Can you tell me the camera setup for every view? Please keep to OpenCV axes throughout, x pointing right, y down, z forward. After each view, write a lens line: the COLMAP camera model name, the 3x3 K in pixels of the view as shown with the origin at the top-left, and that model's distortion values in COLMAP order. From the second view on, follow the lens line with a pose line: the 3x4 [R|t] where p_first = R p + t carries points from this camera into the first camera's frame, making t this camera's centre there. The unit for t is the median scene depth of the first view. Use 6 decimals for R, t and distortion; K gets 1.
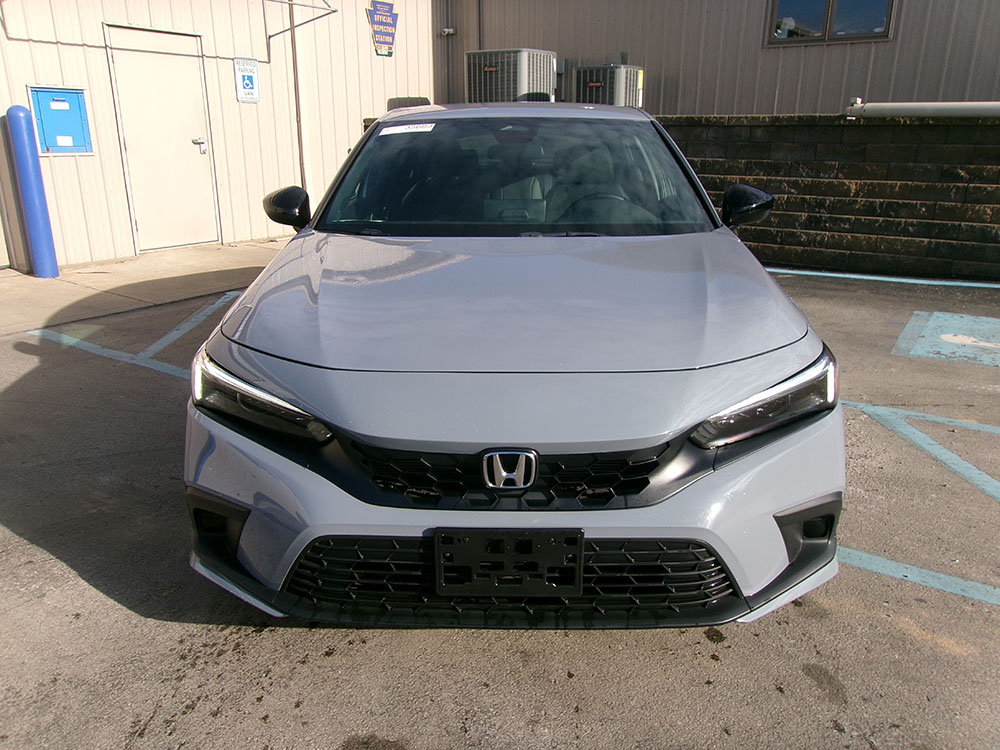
lens RADIAL K [[759.2, 0, 500.0], [0, 759.2, 375.0], [0, 0, 1]] dist [-0.021649, 0.029558]
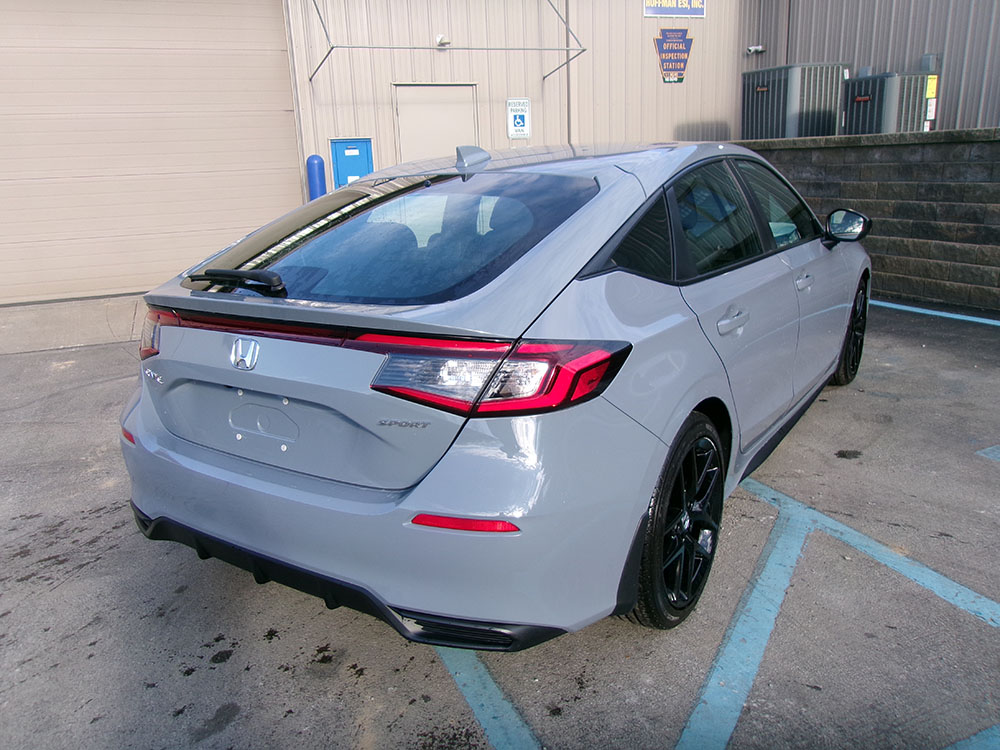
lens RADIAL K [[759.2, 0, 500.0], [0, 759.2, 375.0], [0, 0, 1]] dist [-0.021649, 0.029558]
pose [[0.837873, 0.115442, -0.533518, 0.271763], [-0.126049, 0.991884, 0.016667, -0.030656], [0.531112, 0.053284, 0.845625, 0.062104]]
